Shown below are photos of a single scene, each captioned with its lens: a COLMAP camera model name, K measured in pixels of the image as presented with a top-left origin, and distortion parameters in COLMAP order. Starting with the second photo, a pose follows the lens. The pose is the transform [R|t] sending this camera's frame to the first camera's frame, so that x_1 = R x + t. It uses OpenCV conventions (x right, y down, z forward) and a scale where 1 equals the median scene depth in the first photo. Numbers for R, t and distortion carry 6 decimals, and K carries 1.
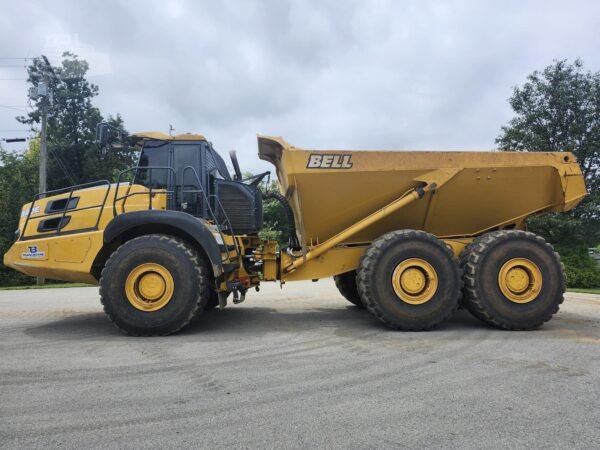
lens RADIAL K [[409.1, 0, 300.0], [0, 409.1, 225.0], [0, 0, 1]] dist [0.085605, -0.099977]
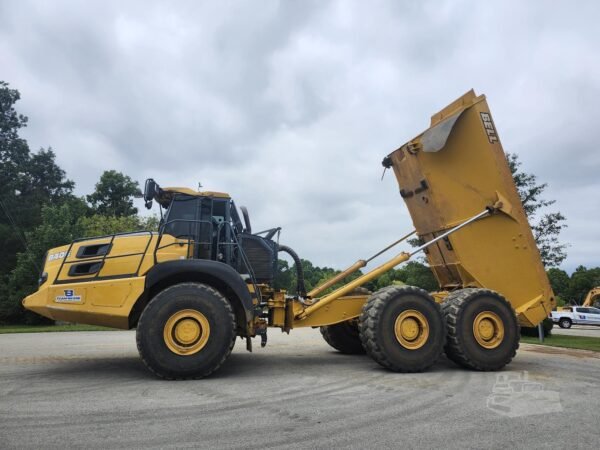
lens RADIAL K [[409.1, 0, 300.0], [0, 409.1, 225.0], [0, 0, 1]] dist [0.085605, -0.099977]
pose [[0.978341, 0.060775, 0.197877, -0.287494], [-0.037883, 0.992352, -0.117485, -0.009309], [-0.203504, 0.107445, 0.973161, -0.124002]]
